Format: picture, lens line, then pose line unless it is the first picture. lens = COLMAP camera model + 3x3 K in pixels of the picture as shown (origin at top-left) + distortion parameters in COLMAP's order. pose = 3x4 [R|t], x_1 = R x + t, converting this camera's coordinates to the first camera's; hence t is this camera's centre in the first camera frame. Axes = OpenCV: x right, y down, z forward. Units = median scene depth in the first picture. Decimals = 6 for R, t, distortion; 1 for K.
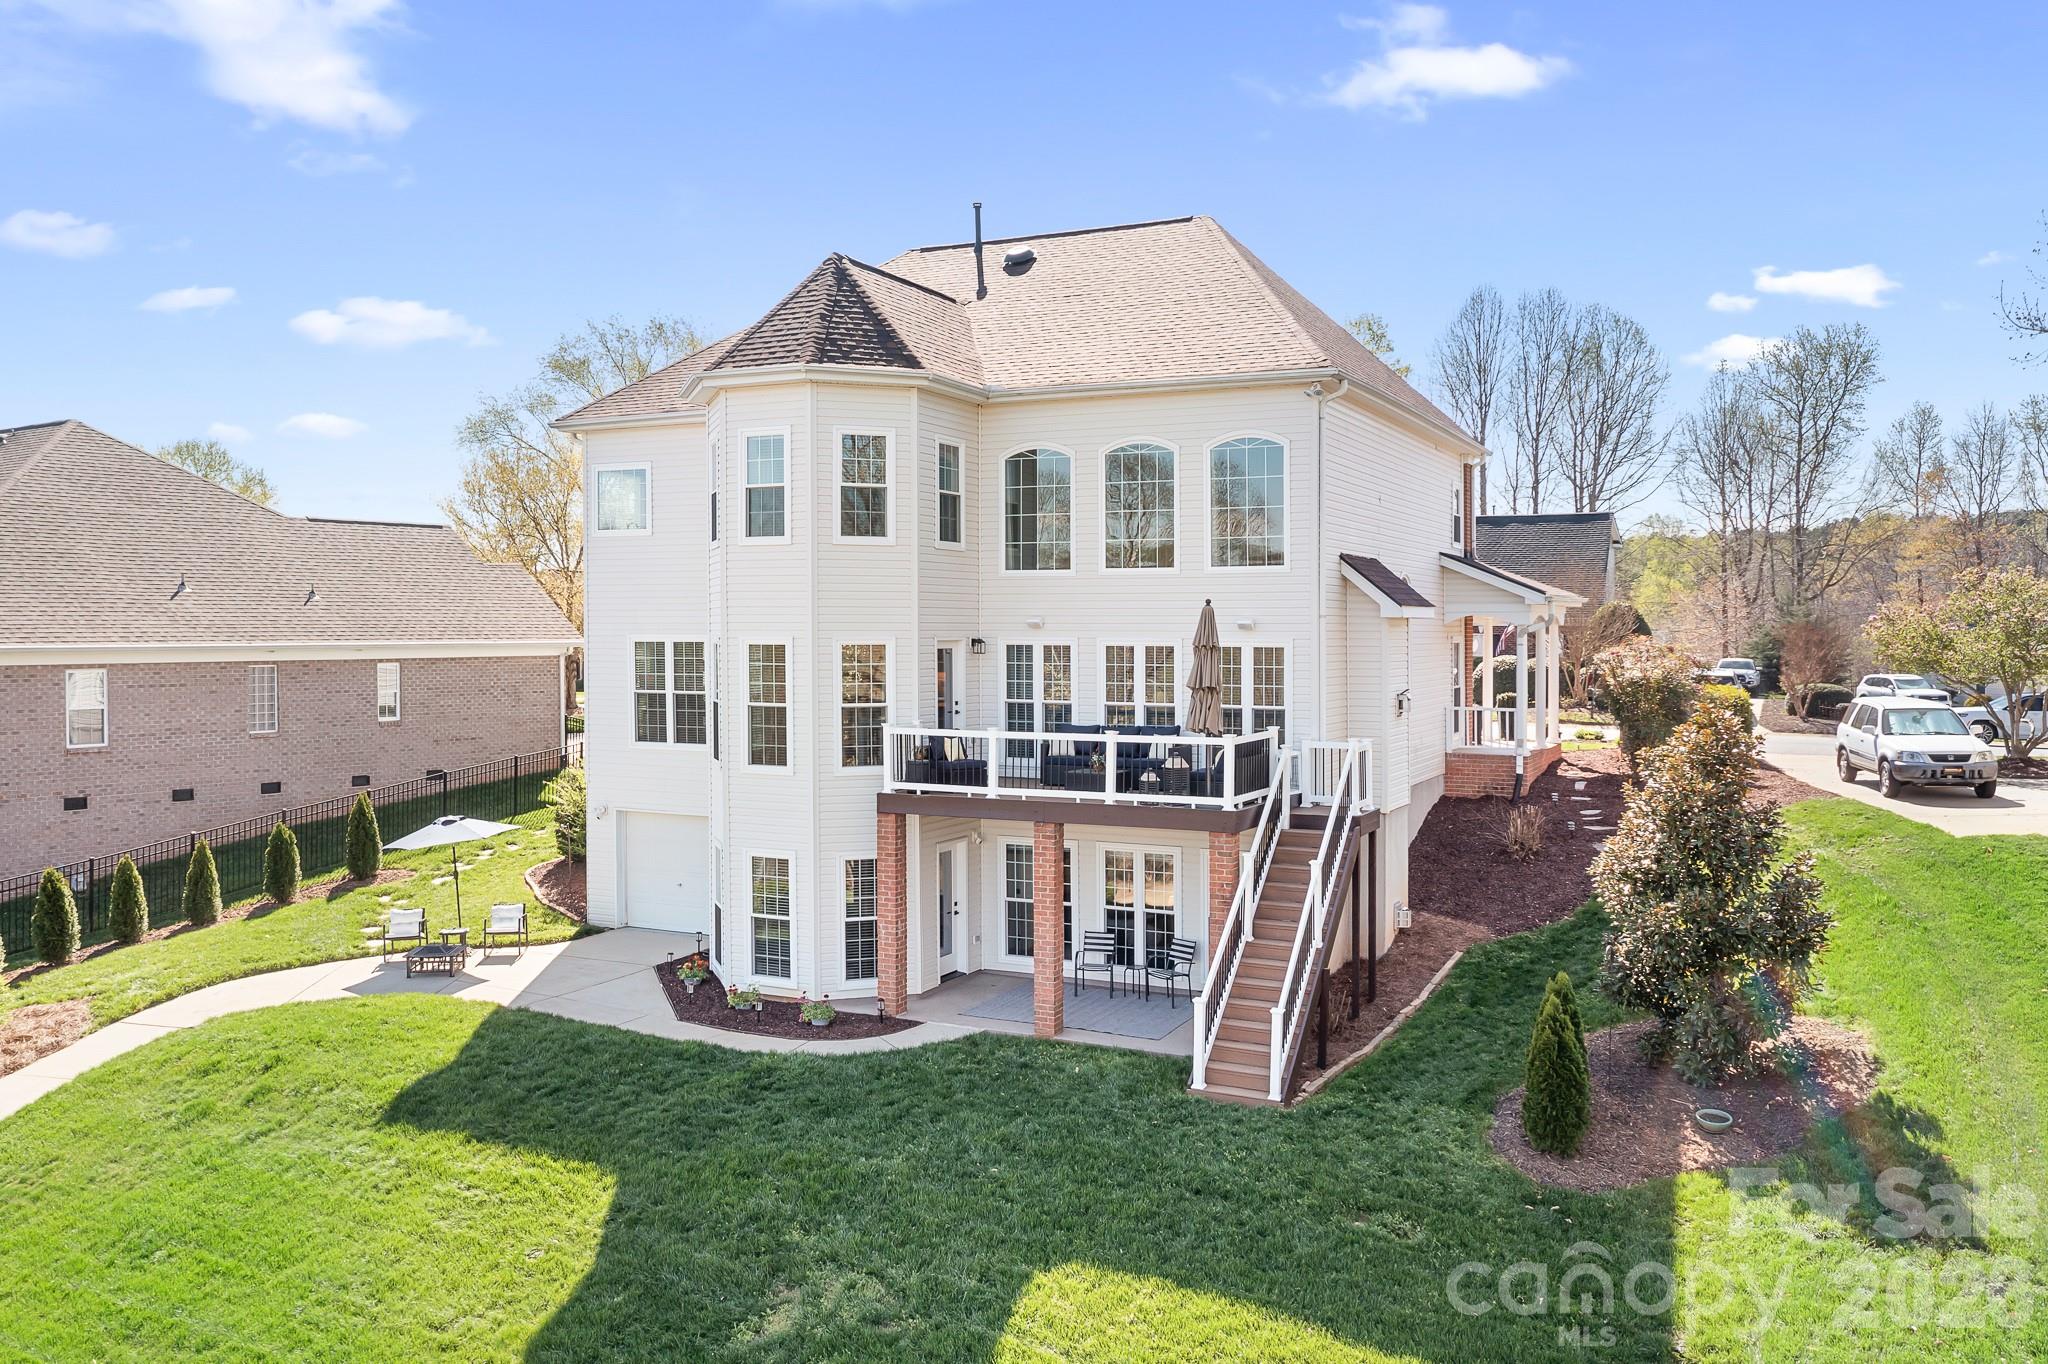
lens RADIAL K [[1583.4, 0, 1024.0], [0, 1583.4, 682.0], [0, 0, 1]] dist [-0.067061, 0.000912]
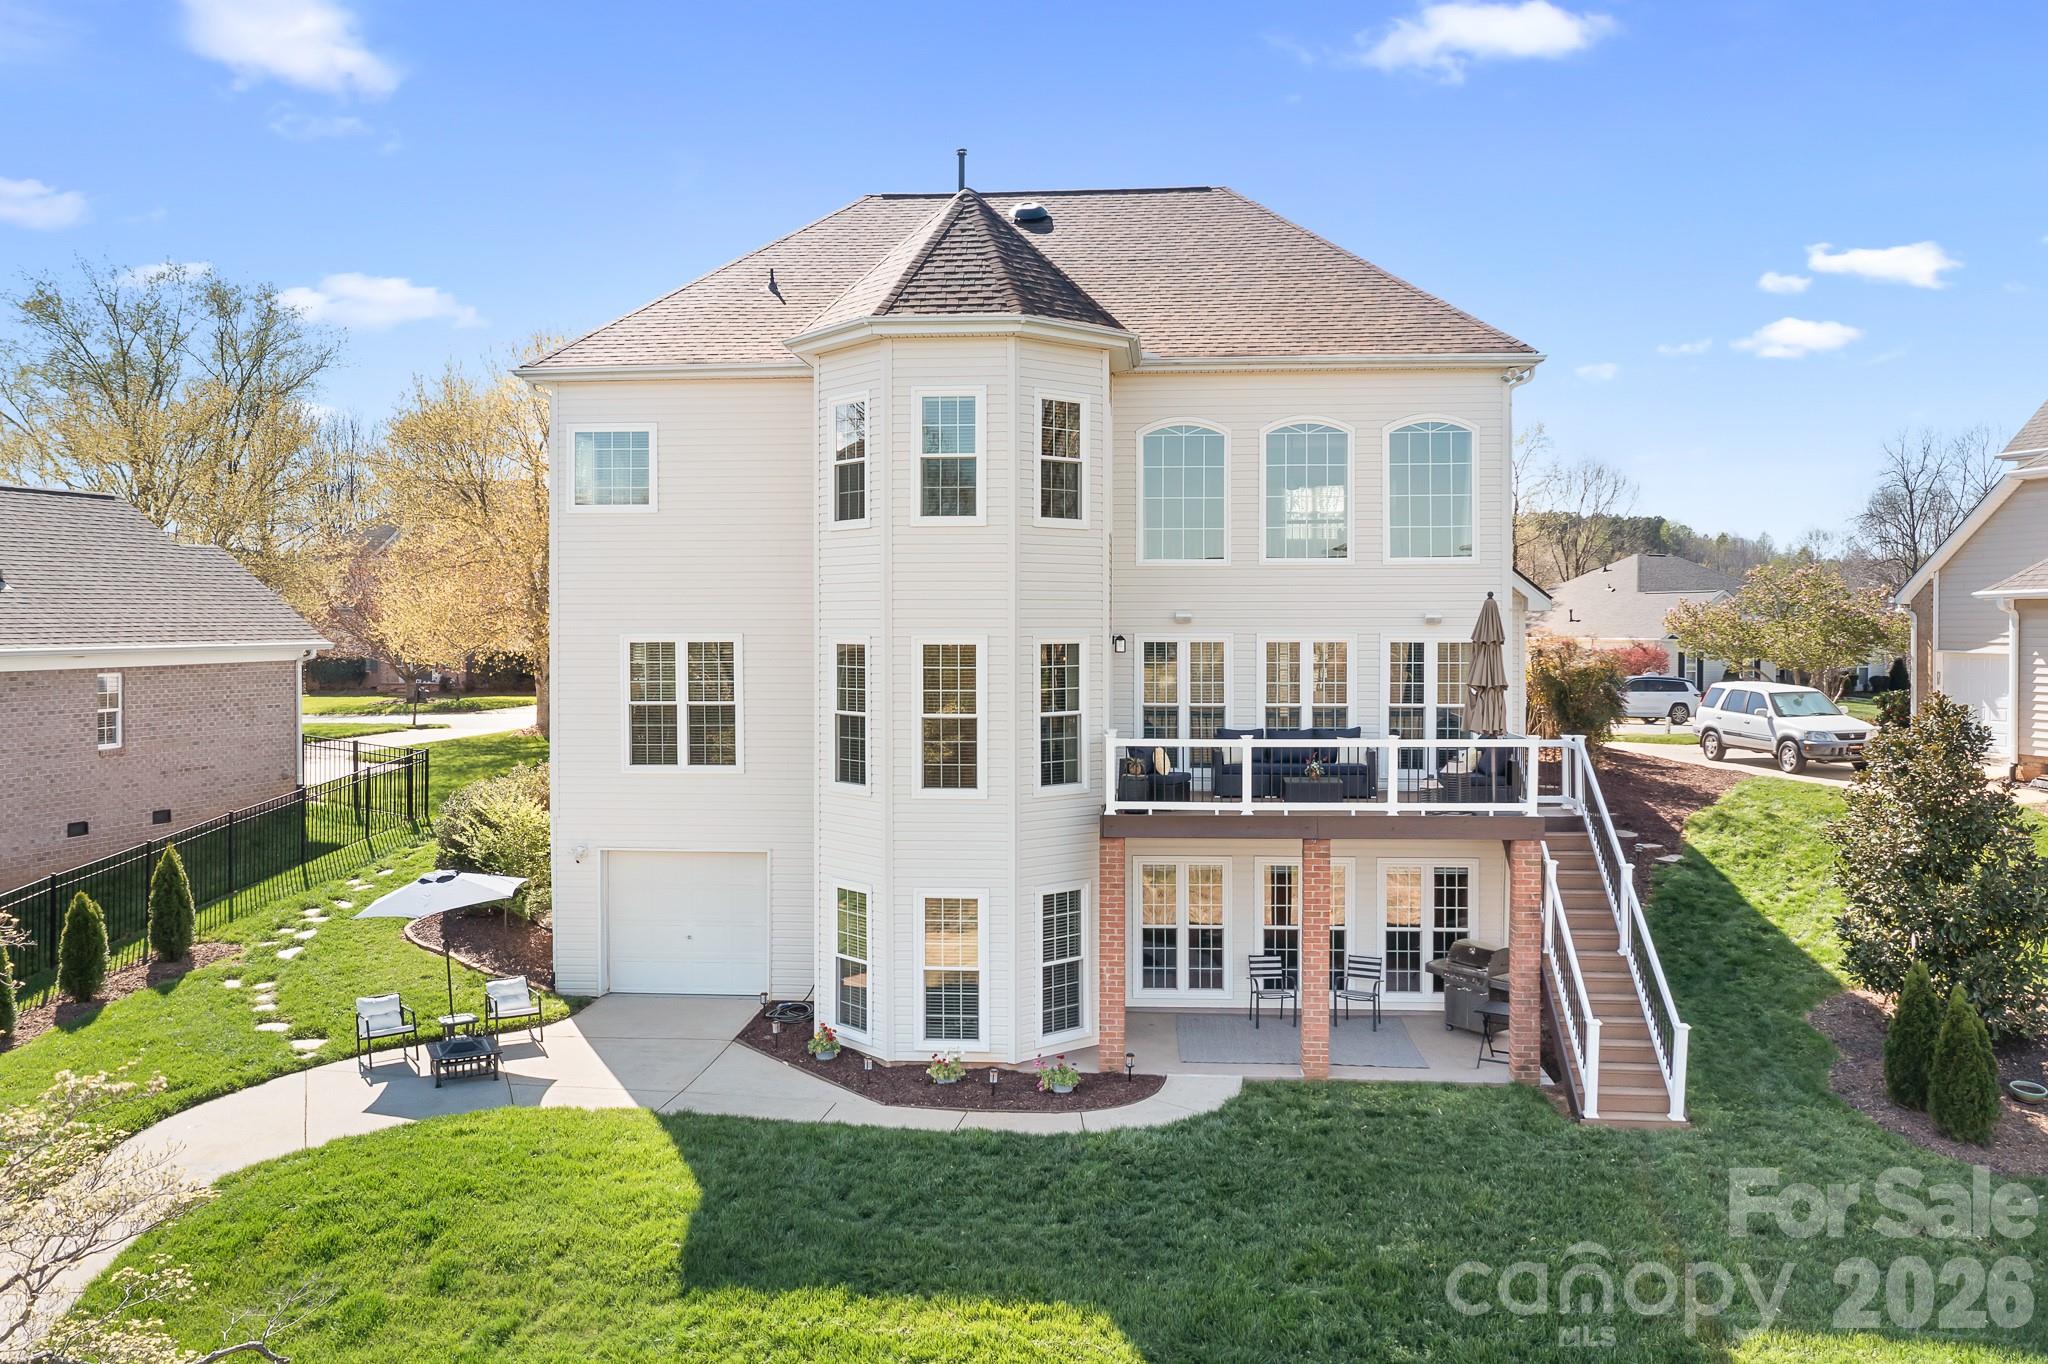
lens RADIAL K [[1643.3, 0, 1024.0], [0, 1643.3, 682.0], [0, 0, 1]] dist [-0.009482, -0.006175]
pose [[0.943394, -0.019723, 0.331087, -0.414164], [0.018262, 0.999805, 0.007525, -0.009699], [-0.331171, -0.001053, 0.943570, 0.160379]]
